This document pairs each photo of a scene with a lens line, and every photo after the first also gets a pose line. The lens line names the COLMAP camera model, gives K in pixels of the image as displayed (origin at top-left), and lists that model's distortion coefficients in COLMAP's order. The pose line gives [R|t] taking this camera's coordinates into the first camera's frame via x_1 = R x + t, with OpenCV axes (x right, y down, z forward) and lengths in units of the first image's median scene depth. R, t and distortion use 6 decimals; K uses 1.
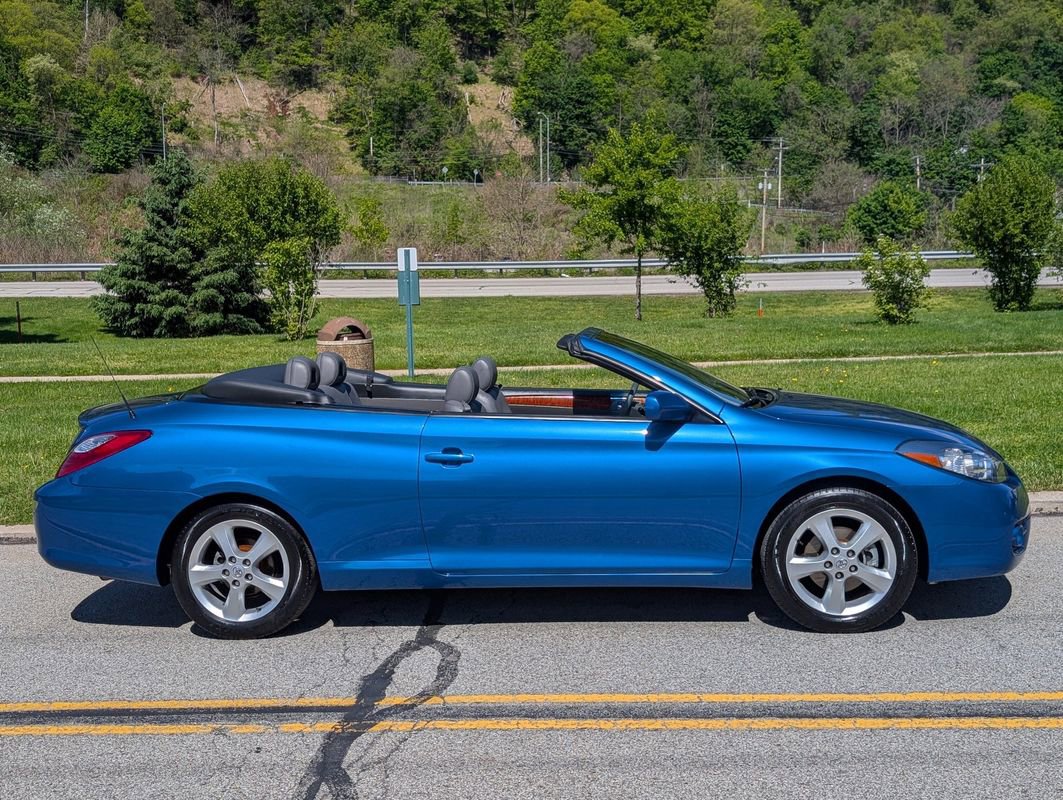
lens RADIAL K [[1333.0, 0, 538.2], [0, 1333.0, 406.4], [0, 0, 1]] dist [0.186306, -0.696461]
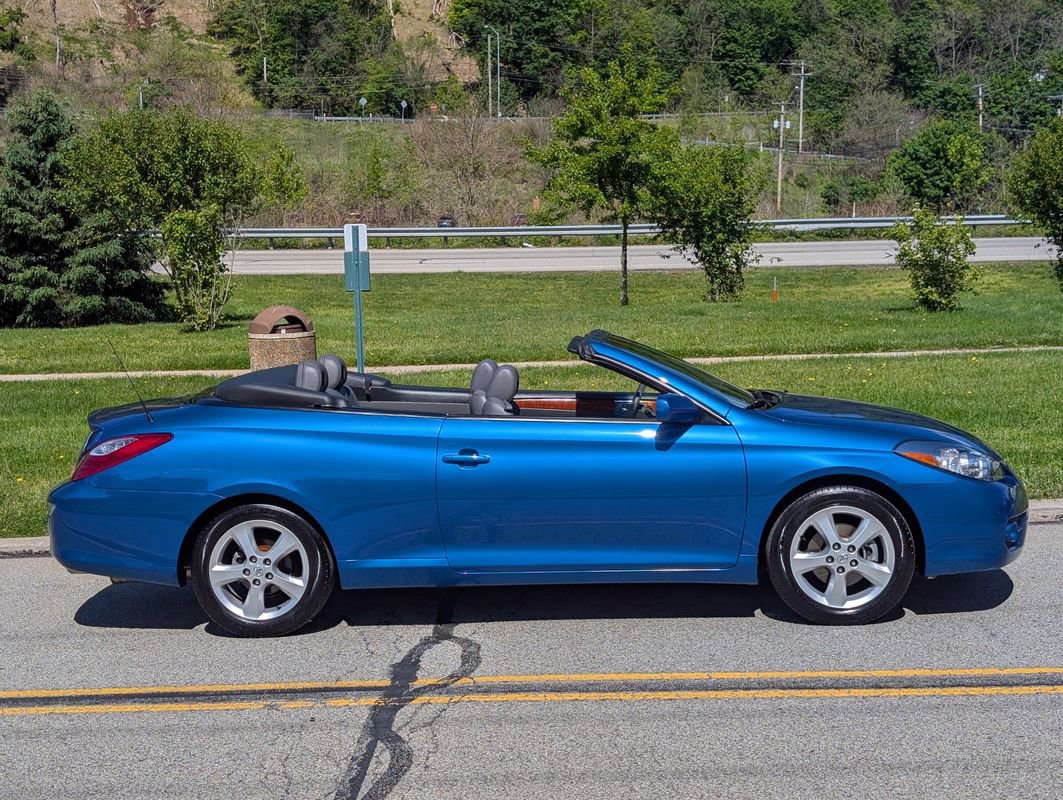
lens RADIAL K [[1871.0, 0, 531.5], [0, 1871.0, 400.0], [0, 0, 1]] dist [0.325212, -1.786834]
pose [[0.999448, -0.002512, 0.033117, -0.020996], [0.002746, 0.999972, -0.006999, 0.001056], [-0.033098, 0.007086, 0.999427, -0.149102]]
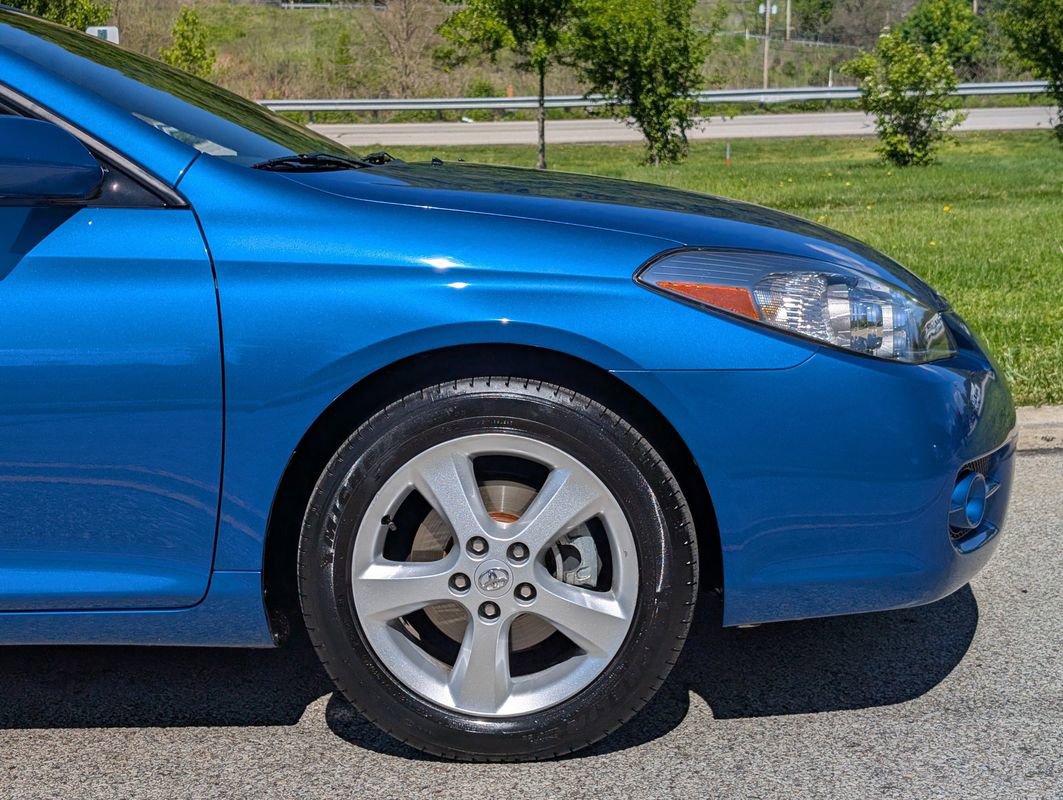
lens RADIAL K [[1638.4, 0, 556.3], [0, 1638.4, 416.8], [0, 0, 1]] dist [0.264658, -1.236940]
pose [[0.999842, -0.005967, 0.016730, 0.076118], [0.005029, 0.998441, 0.055583, 0.014996], [-0.017036, -0.055490, 0.998314, 0.176552]]
